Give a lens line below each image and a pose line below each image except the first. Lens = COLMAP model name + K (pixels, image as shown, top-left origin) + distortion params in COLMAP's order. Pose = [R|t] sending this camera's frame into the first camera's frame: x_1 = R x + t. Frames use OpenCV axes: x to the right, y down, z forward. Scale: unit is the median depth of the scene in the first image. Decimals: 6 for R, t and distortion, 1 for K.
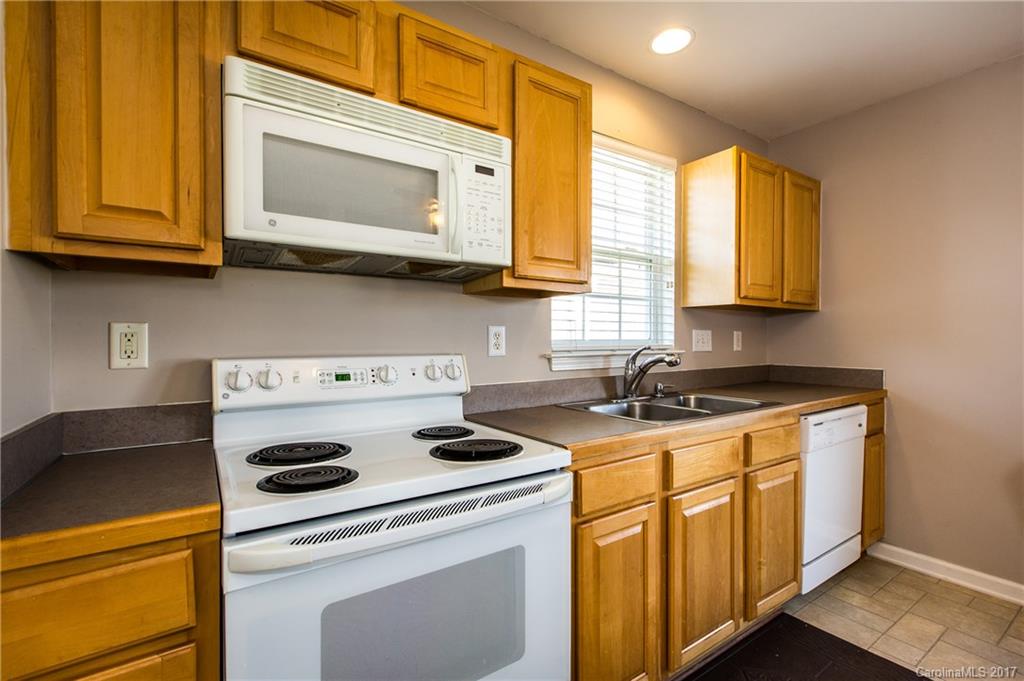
lens RADIAL K [[466.8, 0, 512.0], [0, 466.8, 340.5], [0, 0, 1]] dist [-0.002740, -0.000320]
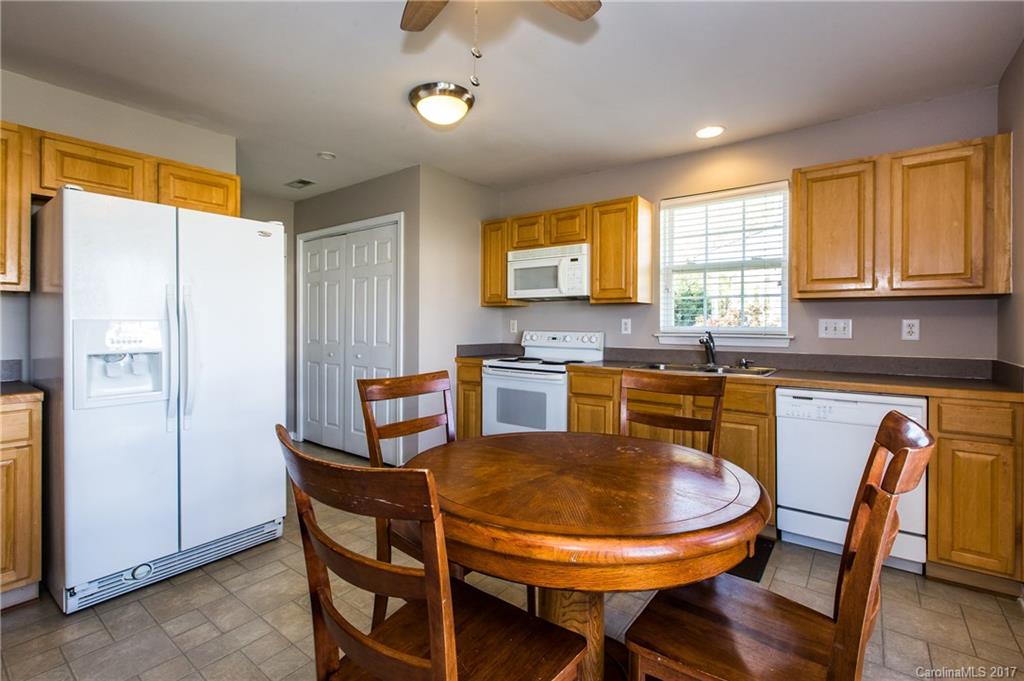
lens RADIAL K [[465.0, 0, 512.3], [0, 465.0, 326.3], [0, 0, 1]] dist [0.001240, 0.000008]
pose [[0.313765, 0.008649, -0.949461, 1.719724], [-0.008864, 0.999942, 0.006179, -0.008239], [0.949459, 0.006477, 0.313823, -0.097867]]
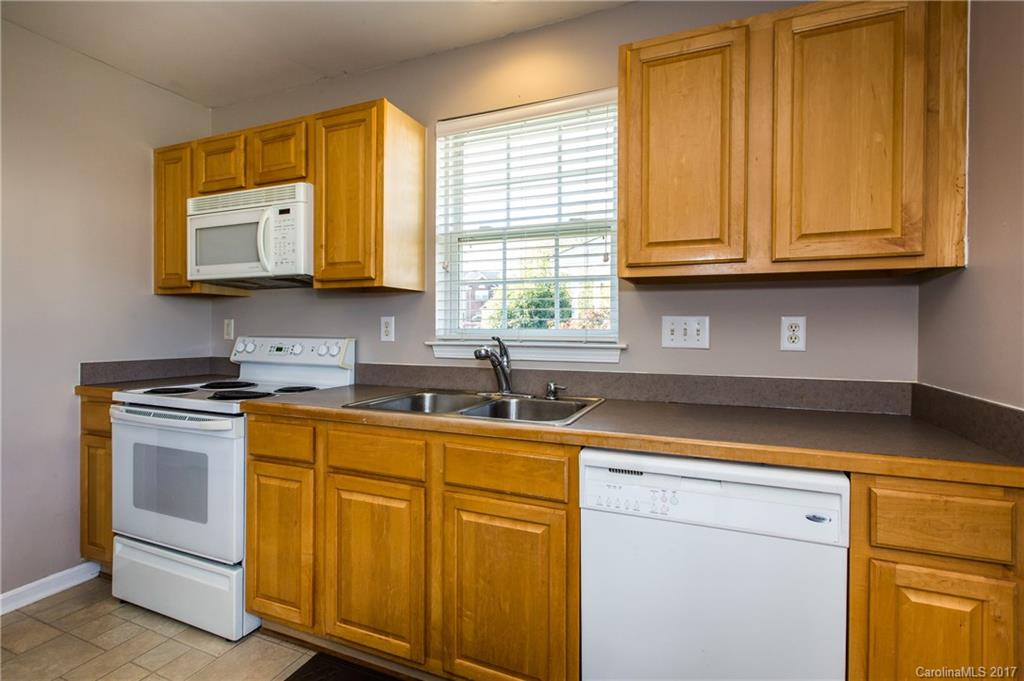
lens RADIAL K [[468.1, 0, 522.1], [0, 468.1, 334.2], [0, 0, 1]] dist [0.002687, 0.000413]
pose [[0.549056, 0.014297, -0.835663, 1.193034], [-0.010231, 0.999894, 0.010385, -0.002636], [0.835723, 0.002848, 0.549144, 0.617559]]
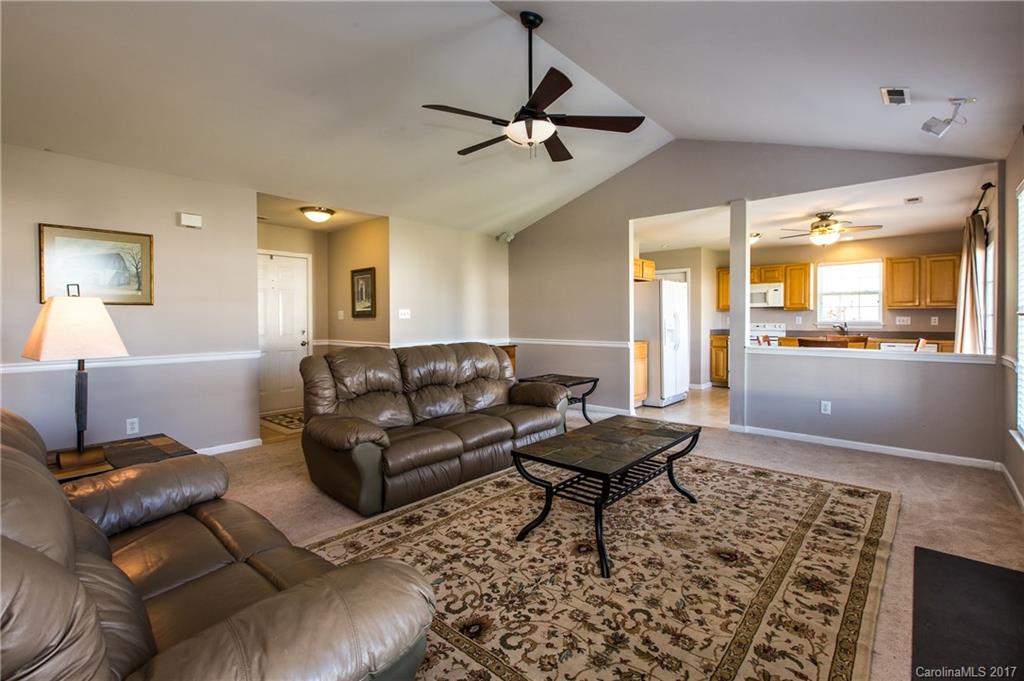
lens RADIAL K [[465.0, 0, 512.3], [0, 465.0, 326.3], [0, 0, 1]] dist [0.001240, 0.000008]
pose [[0.241124, 0.017967, -0.970328, 3.515529], [-0.003687, 0.999838, 0.017597, -0.009877], [0.970487, -0.000666, 0.241151, -2.618520]]
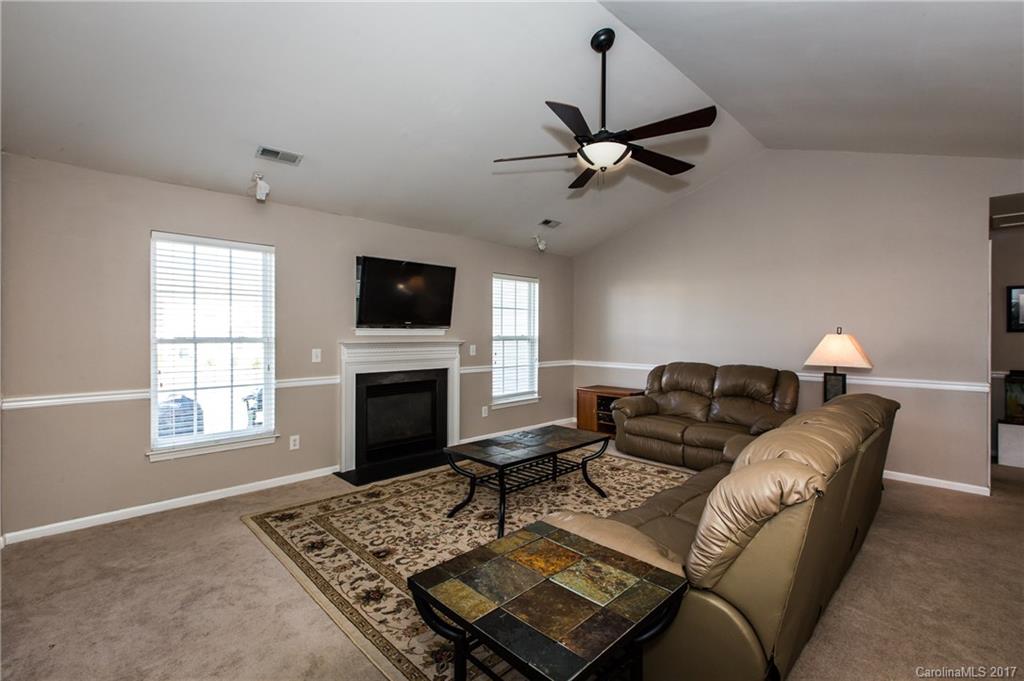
lens RADIAL K [[458.7, 0, 513.1], [0, 458.7, 329.8], [0, 0, 1]] dist [-0.001059, -0.000169]
pose [[-0.166106, 0.005706, 0.986091, 0.267182], [0.005217, 0.999974, -0.004908, -0.072116], [-0.986094, 0.004329, -0.166132, -1.538160]]
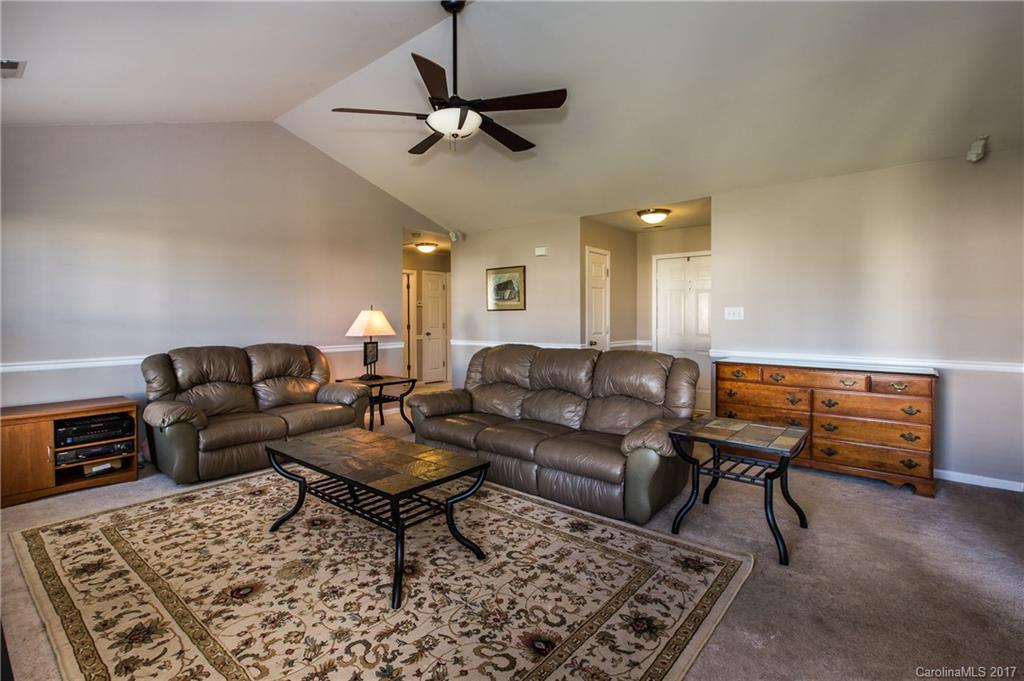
lens RADIAL K [[480.3, 0, 506.7], [0, 480.3, 317.0], [0, 0, 1]] dist [-0.000241, -0.001218]
pose [[-0.964408, 0.001723, -0.264413, 2.118607], [0.000517, 0.999989, 0.004629, -0.029021], [0.264418, 0.004328, -0.964398, -0.449602]]
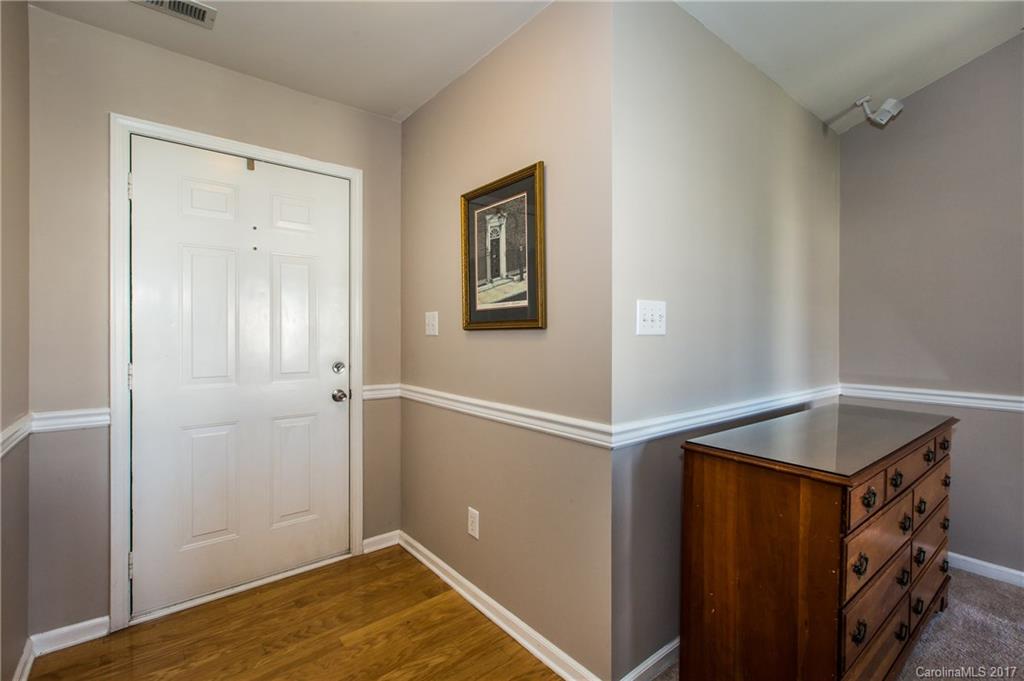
lens RADIAL K [[468.1, 0, 522.1], [0, 468.1, 334.2], [0, 0, 1]] dist [0.002687, 0.000413]
pose [[0.098601, 0.007545, -0.995098, 1.196318], [-0.007731, 0.999947, 0.006816, -0.007548], [0.995097, 0.007022, 0.098654, -2.897167]]
